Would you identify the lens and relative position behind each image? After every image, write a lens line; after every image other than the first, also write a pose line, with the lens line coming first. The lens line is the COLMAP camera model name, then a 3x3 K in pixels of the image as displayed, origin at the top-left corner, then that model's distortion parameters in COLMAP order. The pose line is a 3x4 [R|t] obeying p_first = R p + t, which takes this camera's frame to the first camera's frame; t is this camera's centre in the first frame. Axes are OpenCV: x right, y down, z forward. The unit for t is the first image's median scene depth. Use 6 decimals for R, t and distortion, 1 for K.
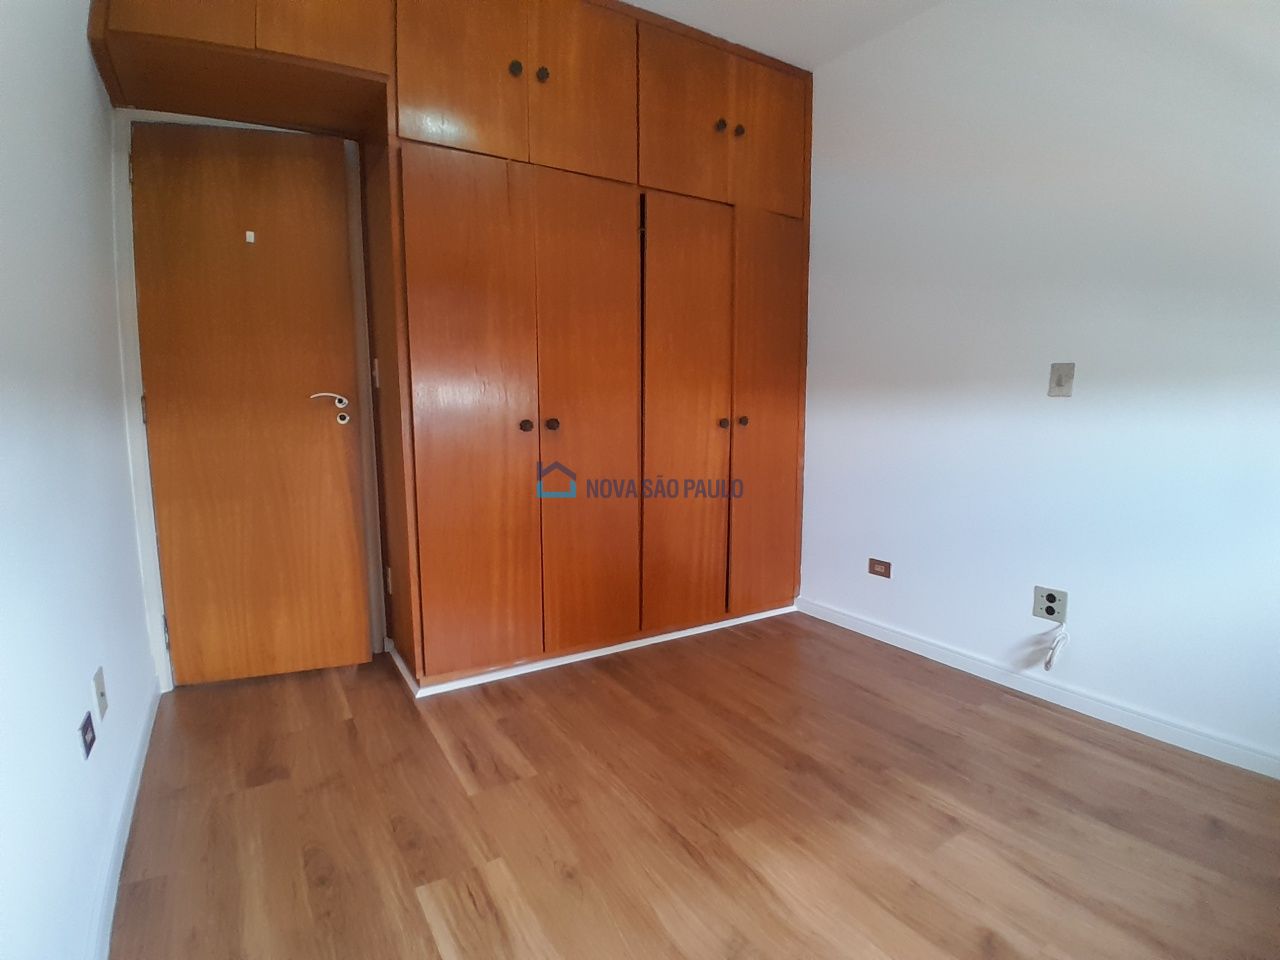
lens RADIAL K [[638.9, 0, 637.1], [0, 638.9, 487.3], [0, 0, 1]] dist [-0.000929, -0.043142]
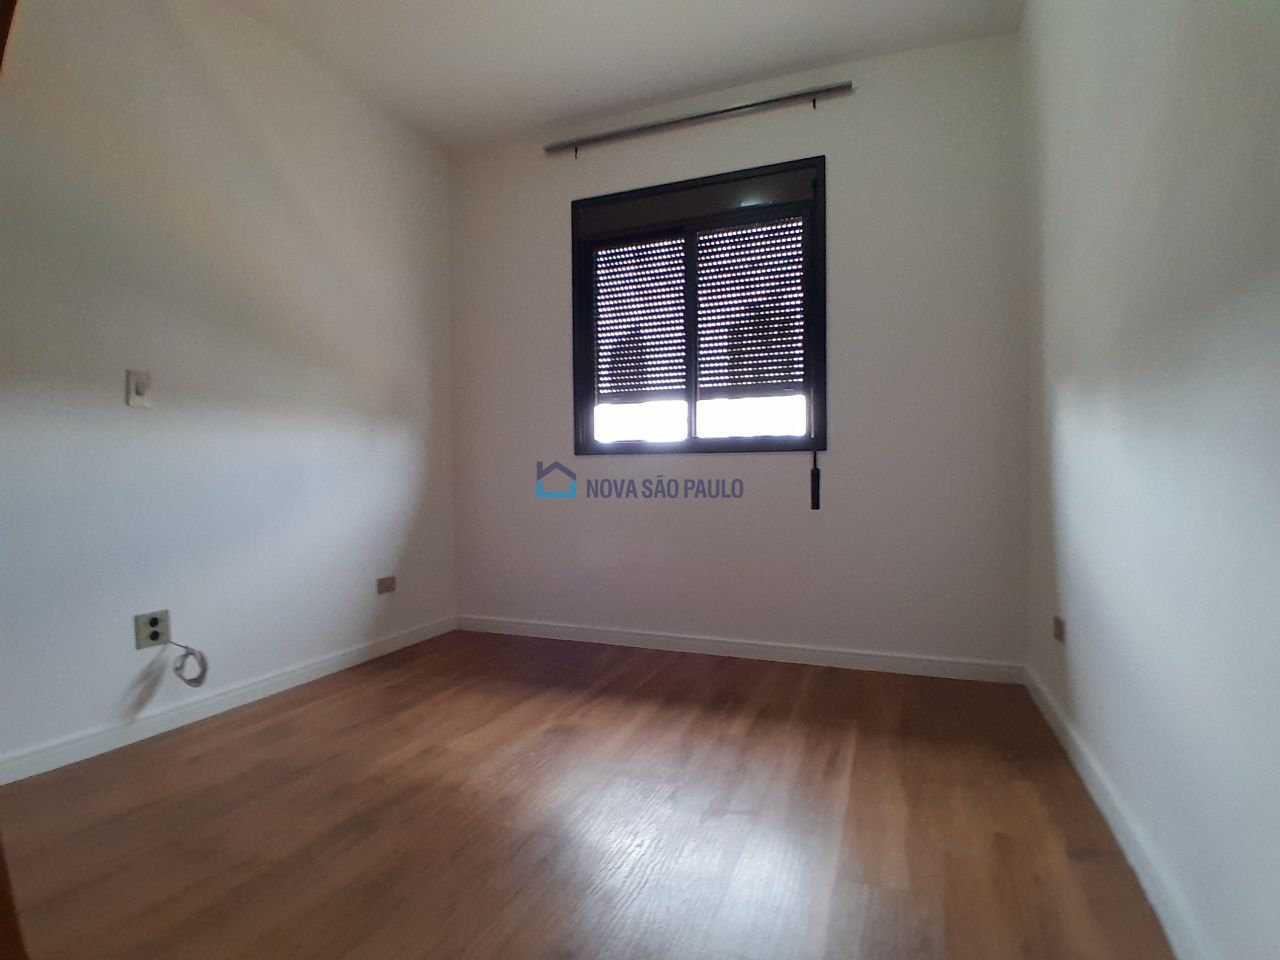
lens RADIAL K [[638.9, 0, 637.1], [0, 638.9, 487.3], [0, 0, 1]] dist [-0.000929, -0.043142]
pose [[-0.611697, -0.001466, 0.791091, -0.518939], [0.109894, 0.990145, 0.086809, -0.023302], [-0.783422, 0.140037, -0.605508, 0.990894]]
